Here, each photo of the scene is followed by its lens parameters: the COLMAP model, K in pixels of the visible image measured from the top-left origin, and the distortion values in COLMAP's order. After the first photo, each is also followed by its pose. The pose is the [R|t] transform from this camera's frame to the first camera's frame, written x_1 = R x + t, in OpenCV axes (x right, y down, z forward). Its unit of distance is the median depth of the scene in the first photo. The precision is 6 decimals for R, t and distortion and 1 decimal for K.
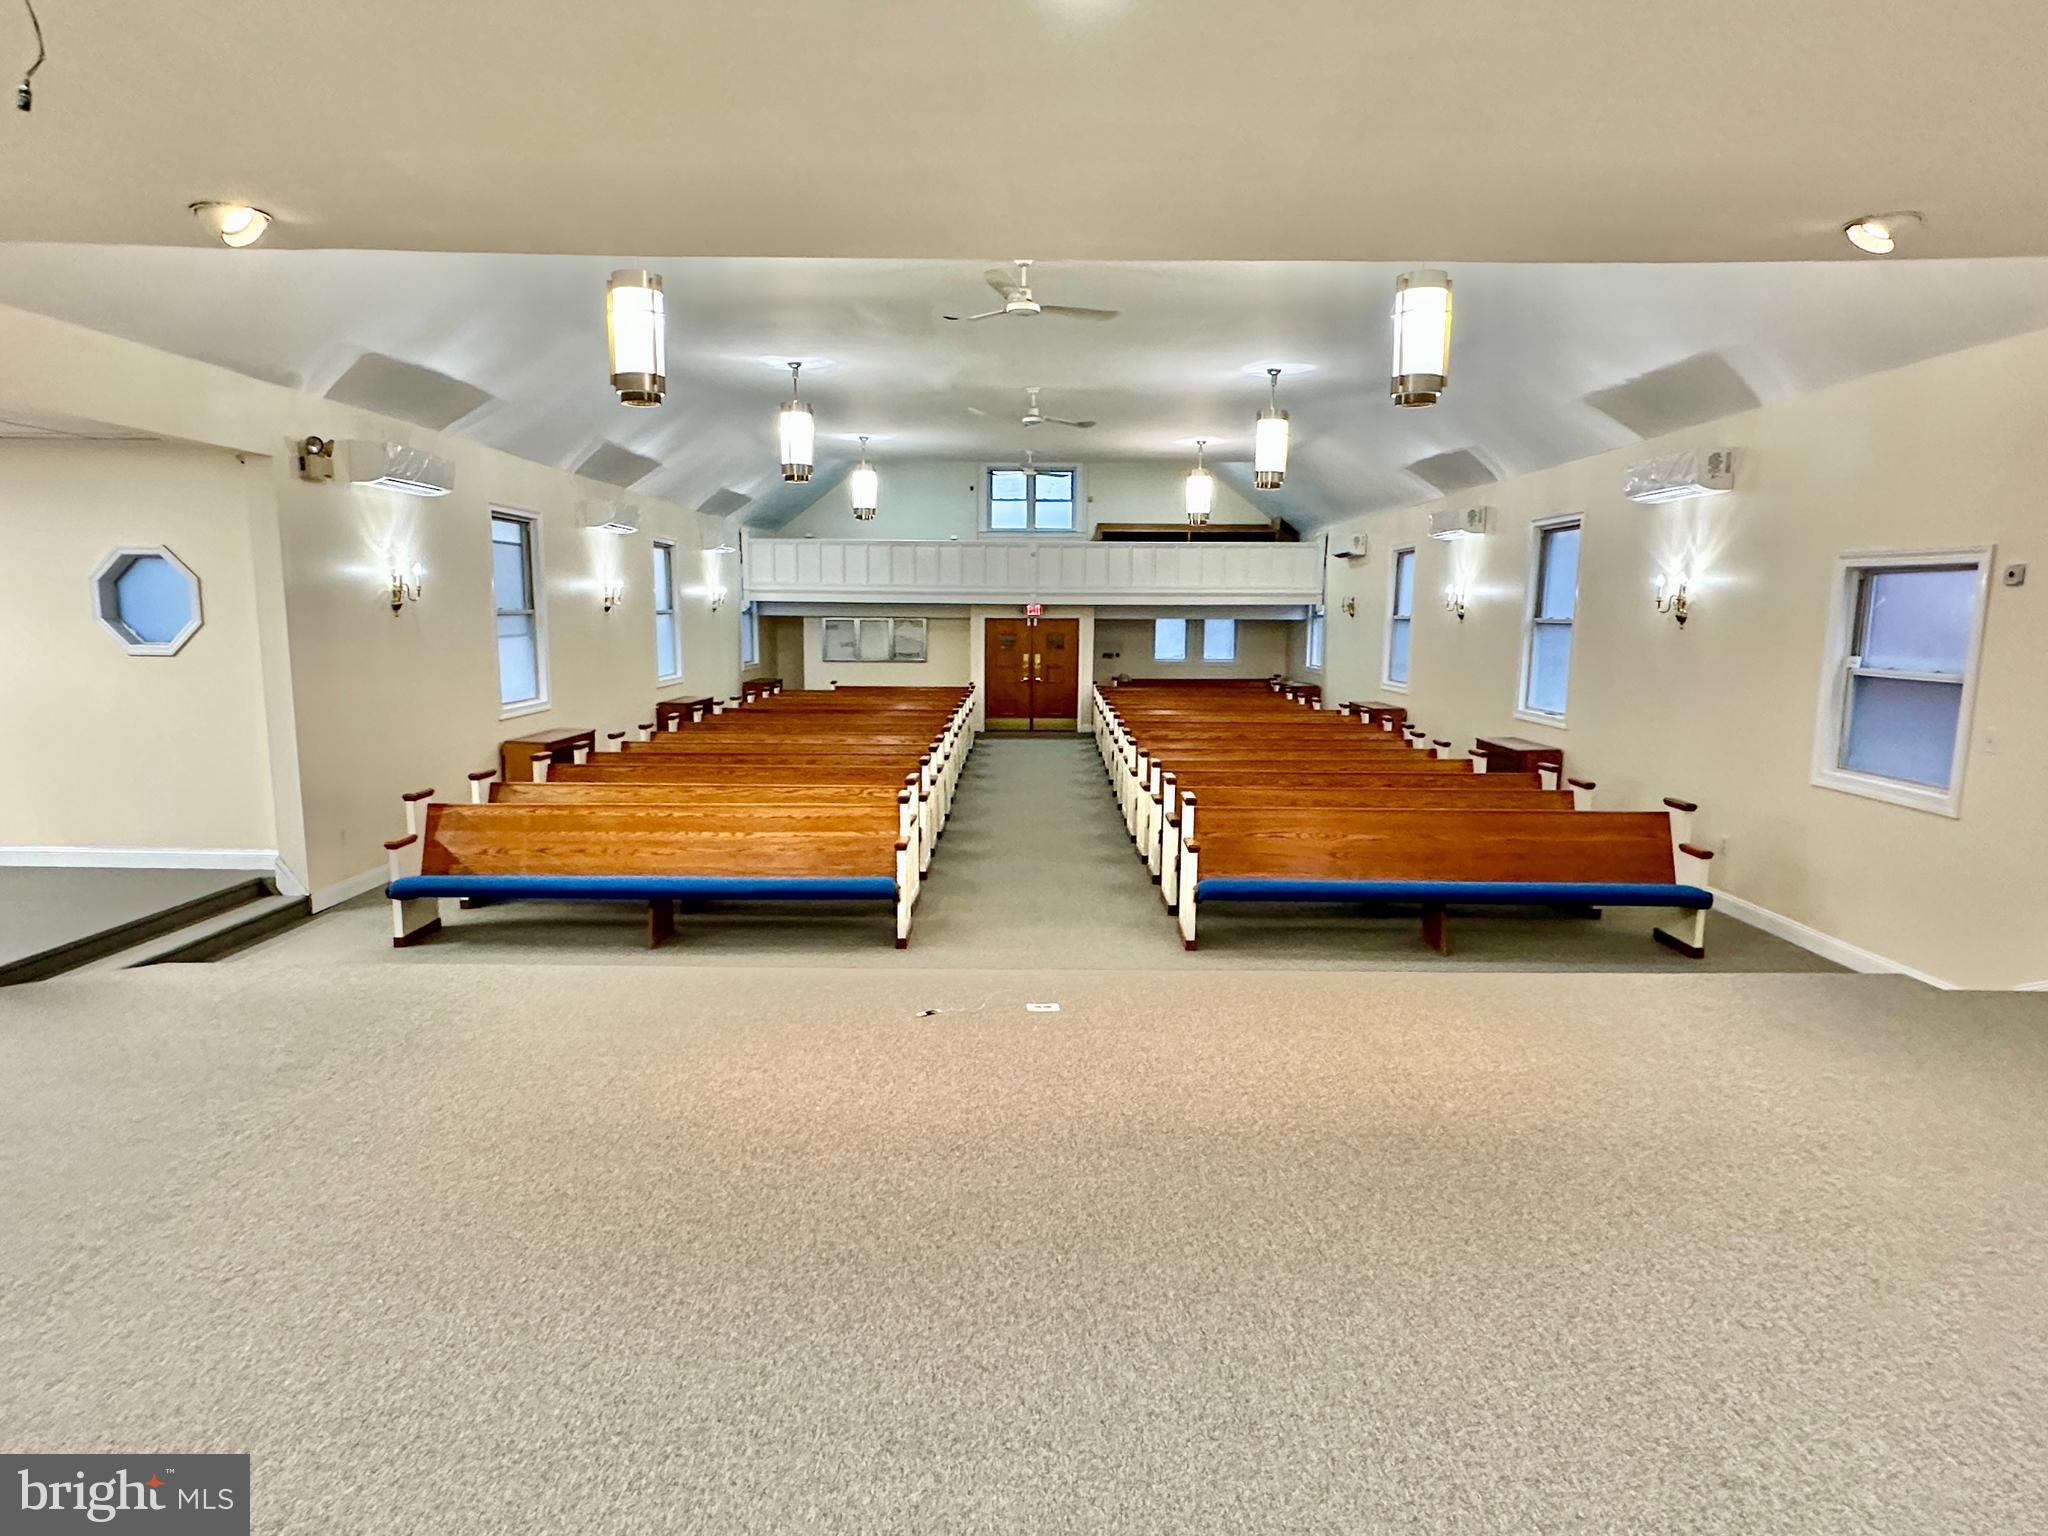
lens RADIAL K [[1147.3, 0, 1024.0], [0, 1147.3, 768.0], [0, 0, 1]] dist [0.001234, -0.000355]
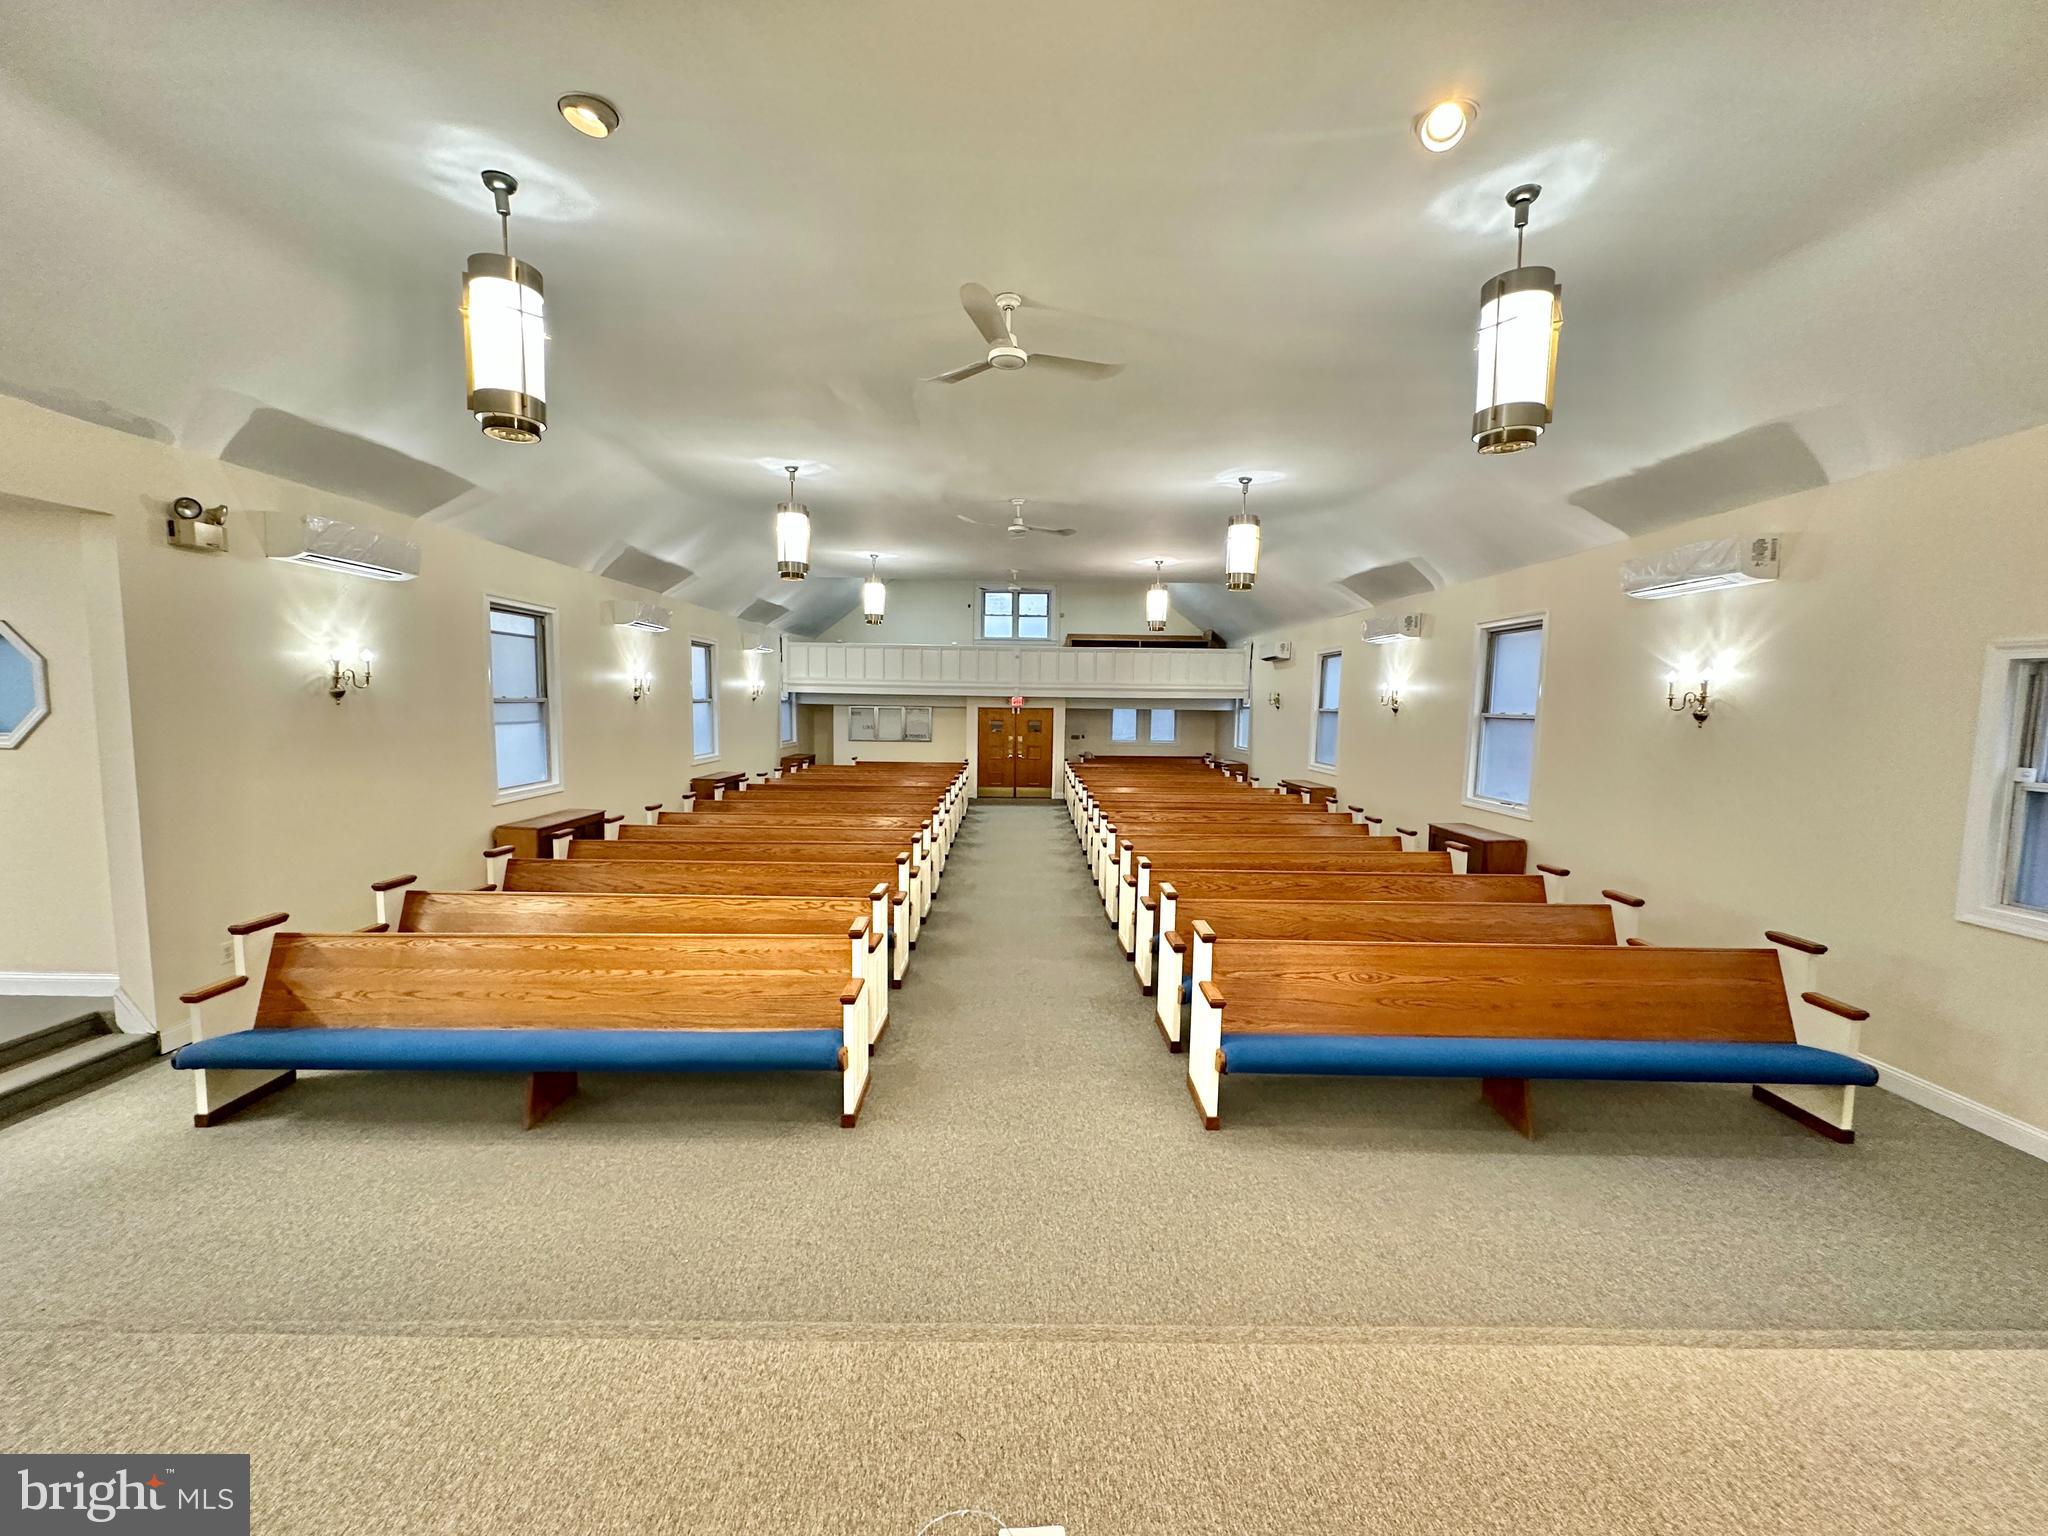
lens RADIAL K [[825.4, 0, 1024.0], [0, 825.4, 768.0], [0, 0, 1]] dist [0.000768, 0.000184]
pose [[0.999829, 0.006120, 0.017462, 0.001607], [-0.005143, 0.998448, -0.055457, -0.032654], [-0.017774, 0.055357, 0.998308, 0.228318]]
